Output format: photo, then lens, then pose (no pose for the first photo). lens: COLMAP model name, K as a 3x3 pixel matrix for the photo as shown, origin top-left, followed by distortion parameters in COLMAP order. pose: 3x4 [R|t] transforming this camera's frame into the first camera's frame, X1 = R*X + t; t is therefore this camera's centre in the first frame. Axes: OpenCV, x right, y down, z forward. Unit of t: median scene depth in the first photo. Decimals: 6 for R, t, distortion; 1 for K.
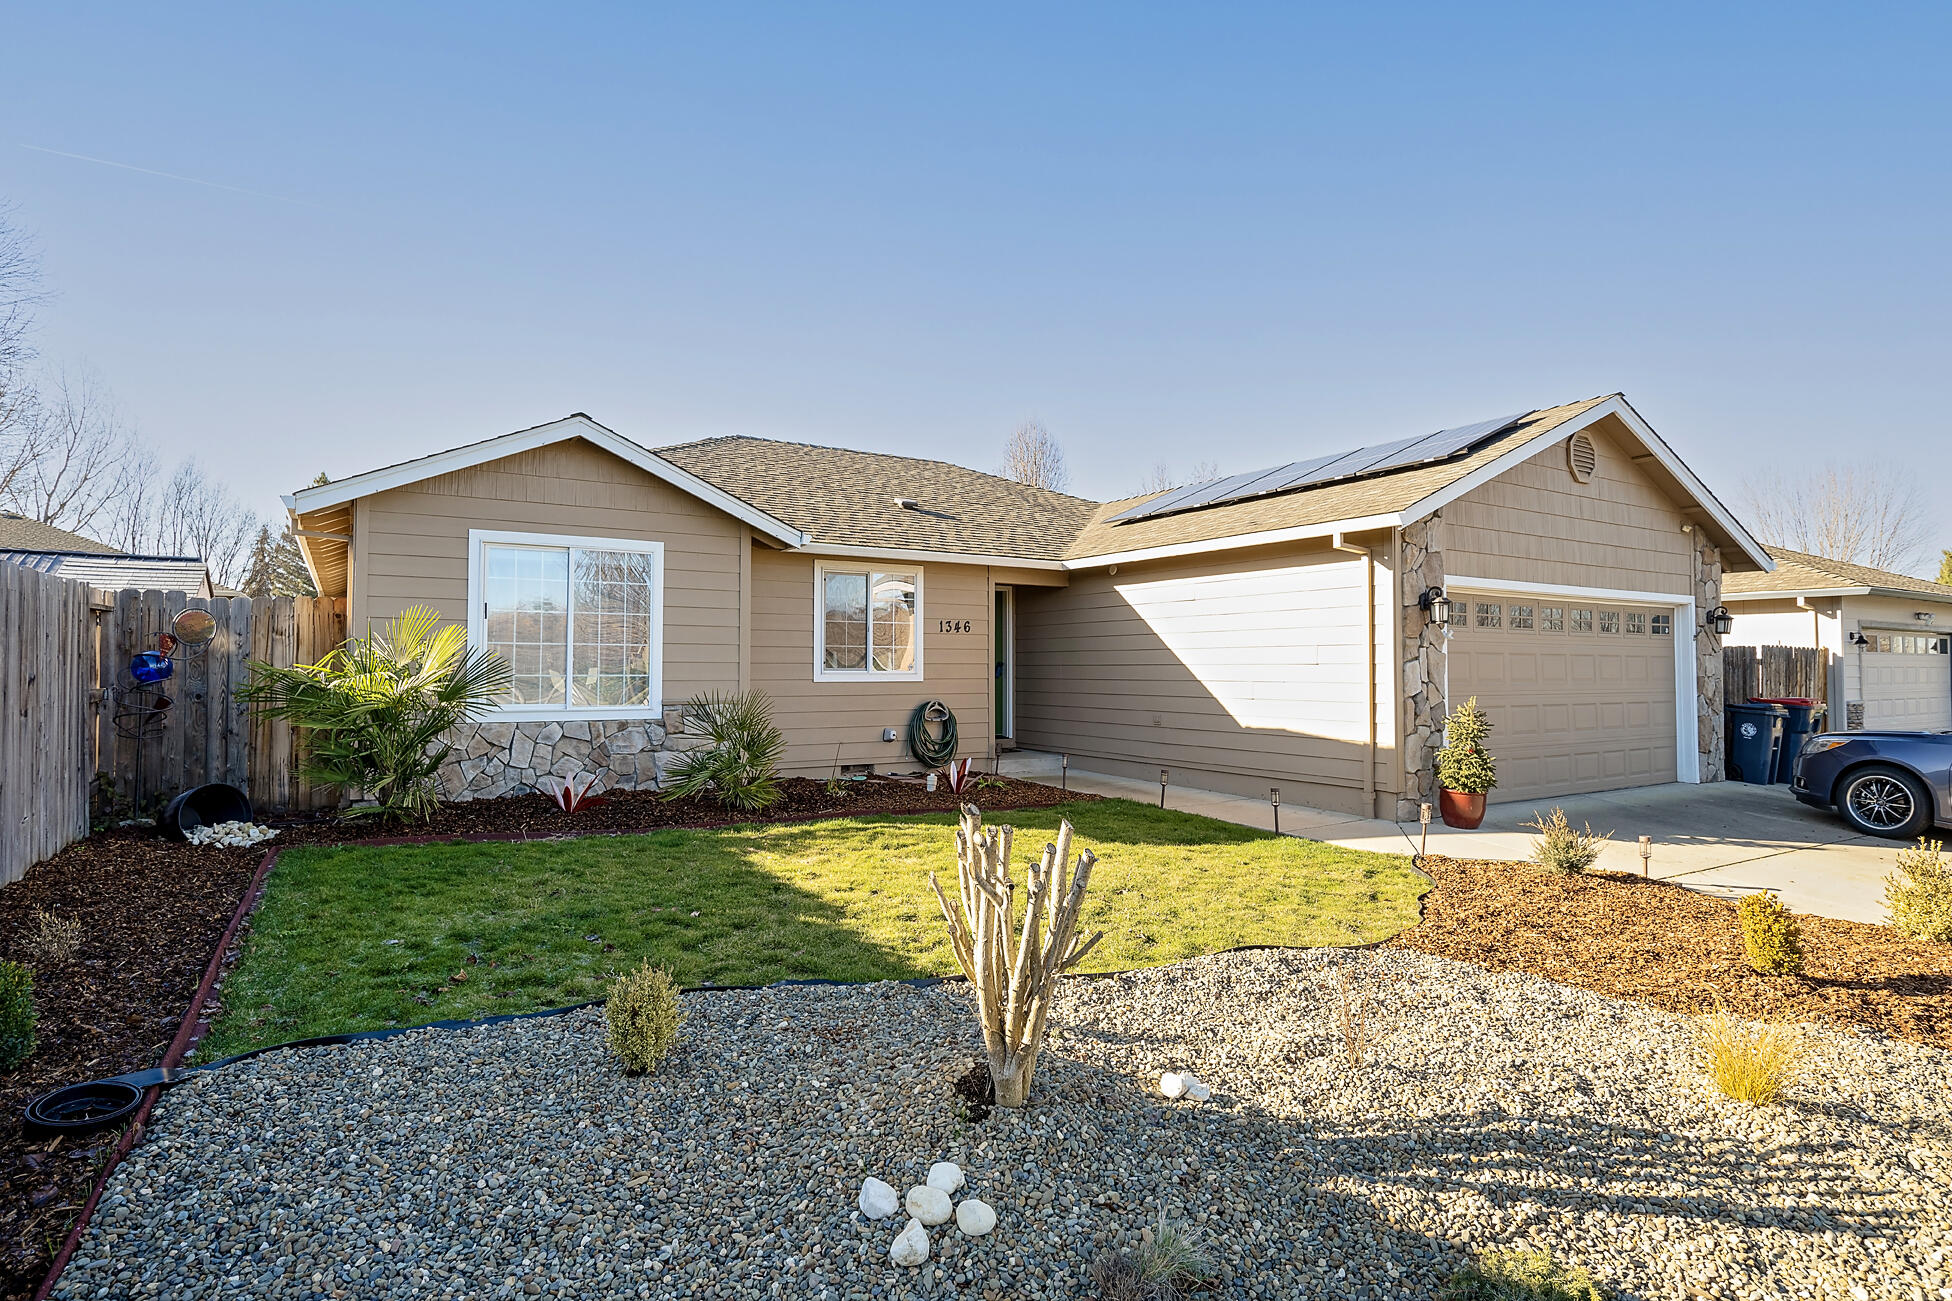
lens RADIAL K [[1026.1, 0, 976.0], [0, 1026.1, 650.5], [0, 0, 1]] dist [-0.004266, -0.000060]
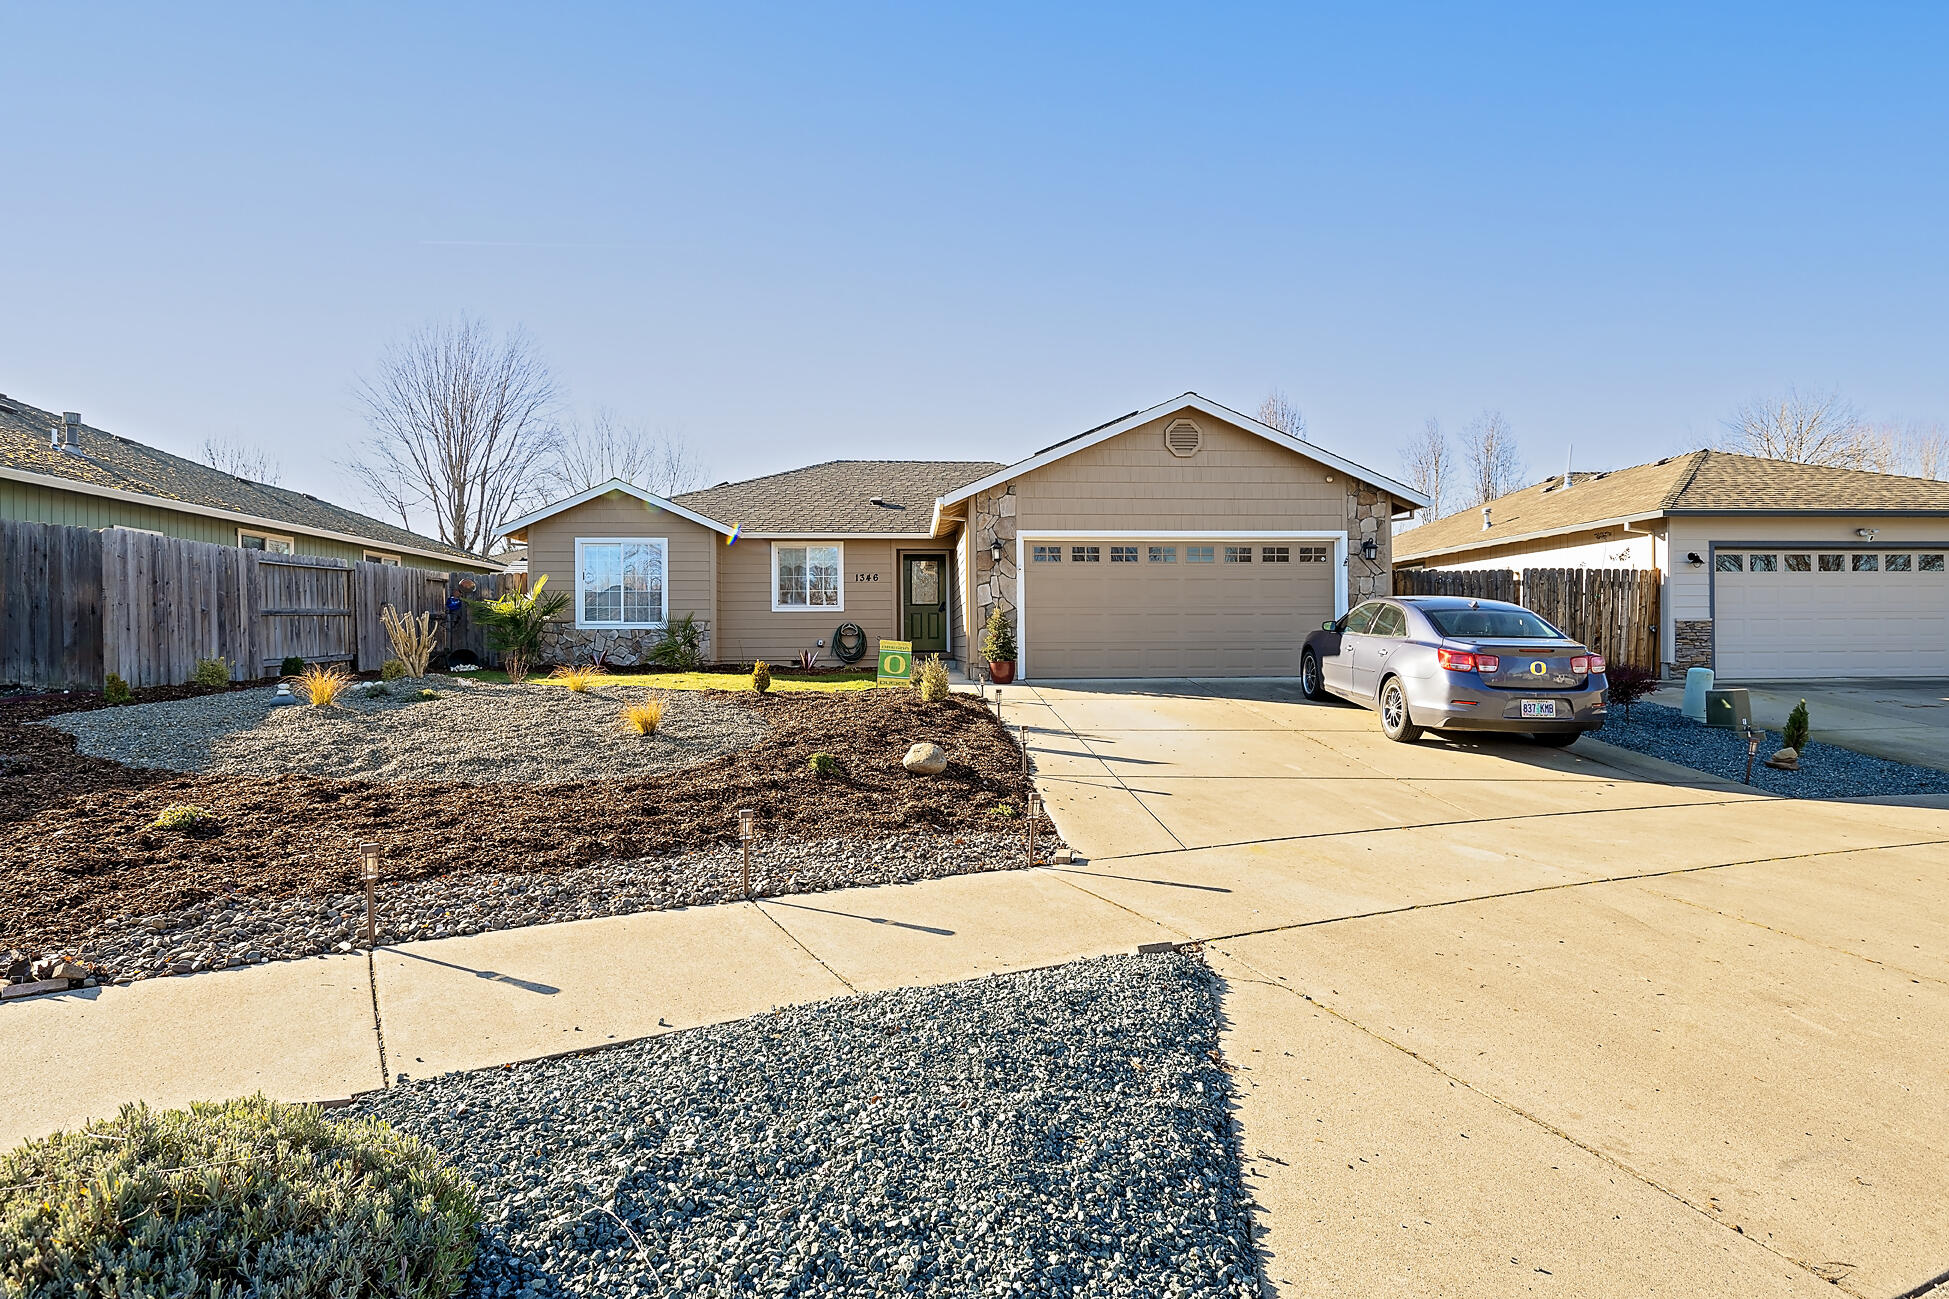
lens RADIAL K [[1015.3, 0, 974.5], [0, 1015.3, 649.5], [0, 0, 1]] dist [-0.004318, 0.000102]
pose [[0.884088, -0.006460, -0.467276, 0.920423], [0.016990, 0.999688, 0.018323, 0.066899], [0.467012, -0.024138, 0.883921, -0.359424]]
